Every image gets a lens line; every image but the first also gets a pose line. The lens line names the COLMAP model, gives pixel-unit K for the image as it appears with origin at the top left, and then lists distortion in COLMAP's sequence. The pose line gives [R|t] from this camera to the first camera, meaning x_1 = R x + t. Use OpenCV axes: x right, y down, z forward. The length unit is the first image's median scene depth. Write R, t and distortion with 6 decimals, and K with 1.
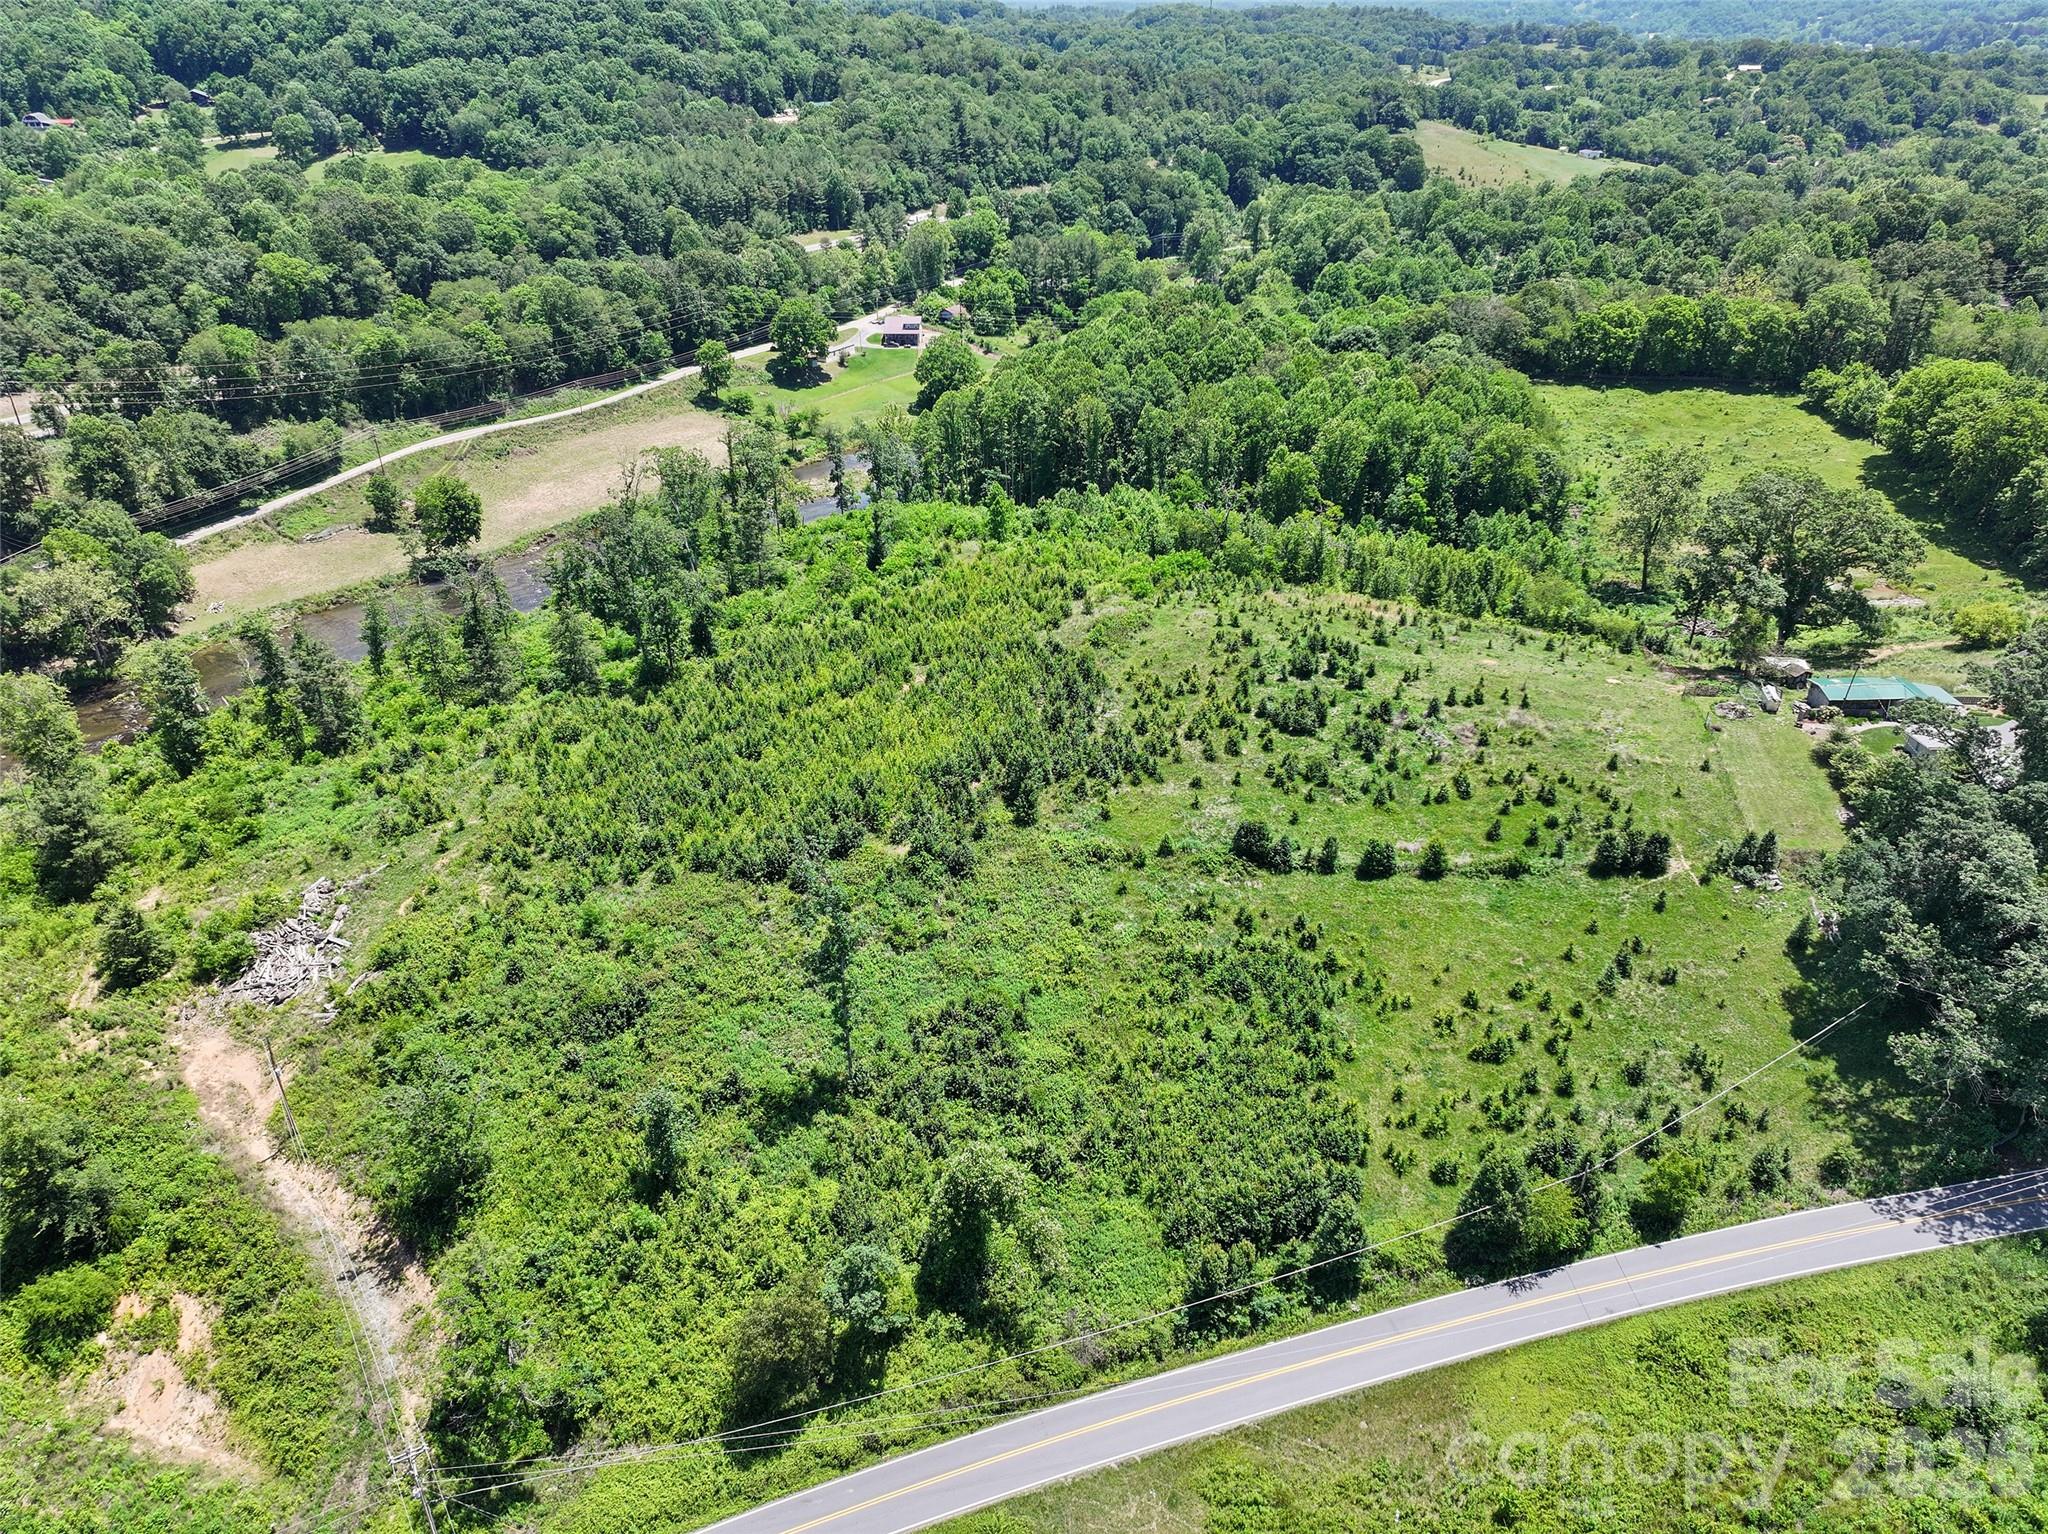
lens RADIAL K [[1436.9, 0, 1033.1], [0, 1436.9, 762.9], [0, 0, 1]] dist [-0.003462, 0.020635]
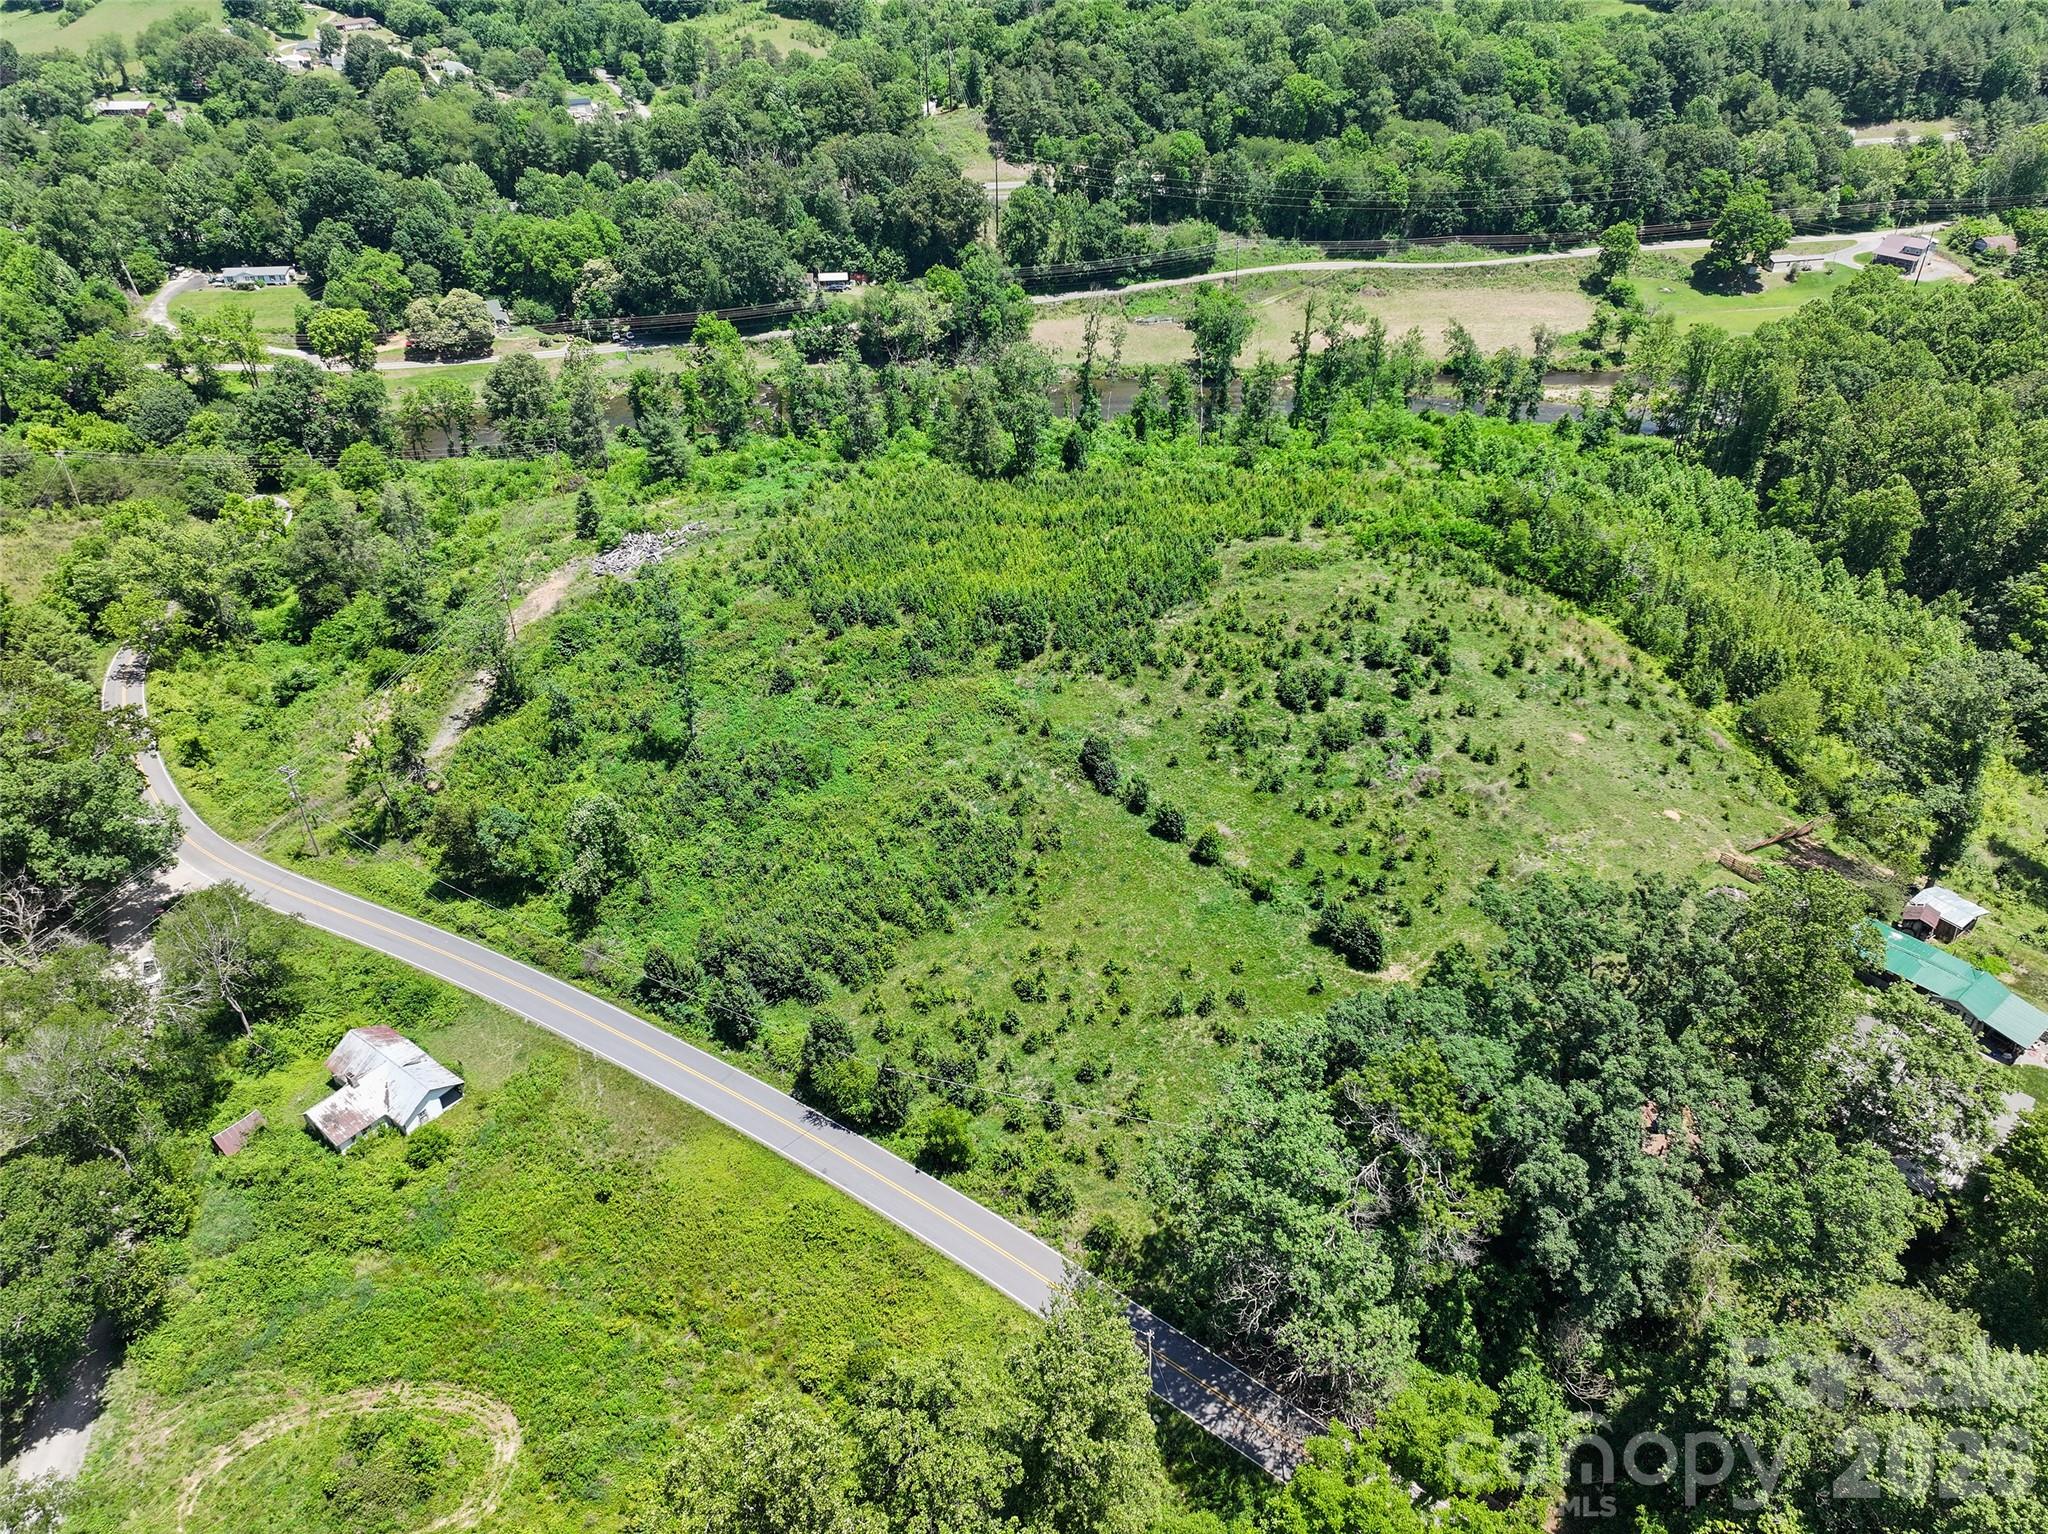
lens RADIAL K [[1443.4, 0, 1033.1], [0, 1443.4, 755.2], [0, 0, 1]] dist [-0.003113, 0.020231]
pose [[0.652011, 0.420107, -0.631183, 0.391739], [-0.355414, 0.904685, 0.235004, -0.088532], [0.669748, 0.071106, 0.739176, 0.084744]]
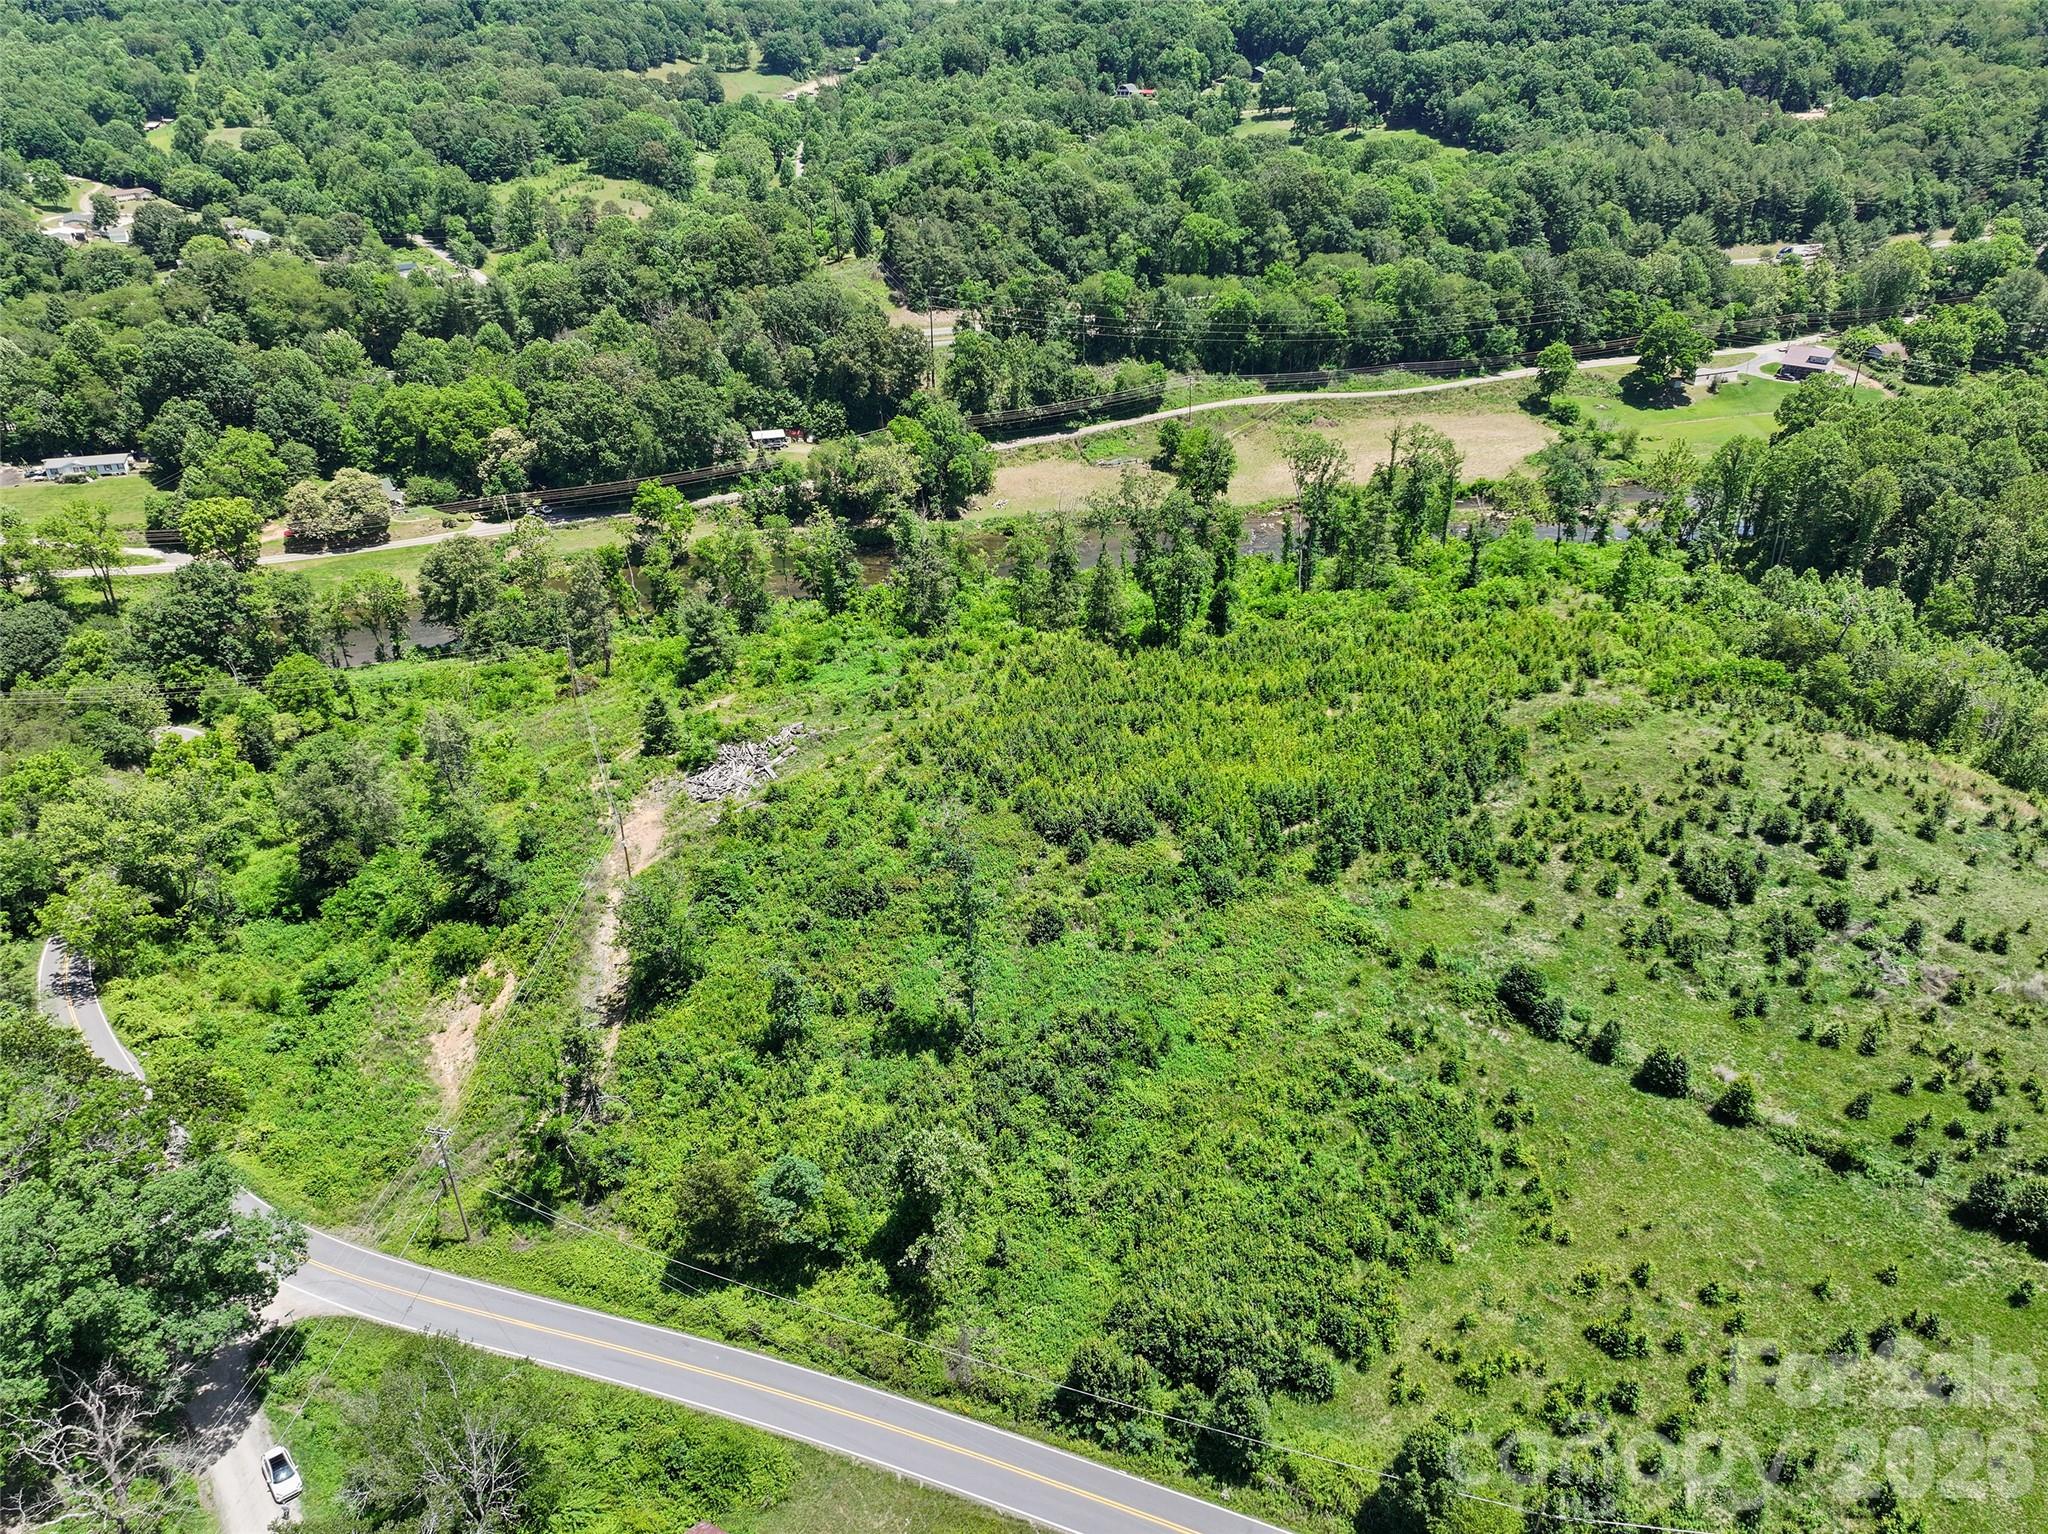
lens RADIAL K [[1443.4, 0, 1033.1], [0, 1443.4, 755.2], [0, 0, 1]] dist [-0.003113, 0.020231]
pose [[0.773172, 0.297995, -0.559825, 0.177991], [-0.295900, 0.950265, 0.097159, -0.035840], [0.560935, 0.090532, 0.822895, 0.061872]]
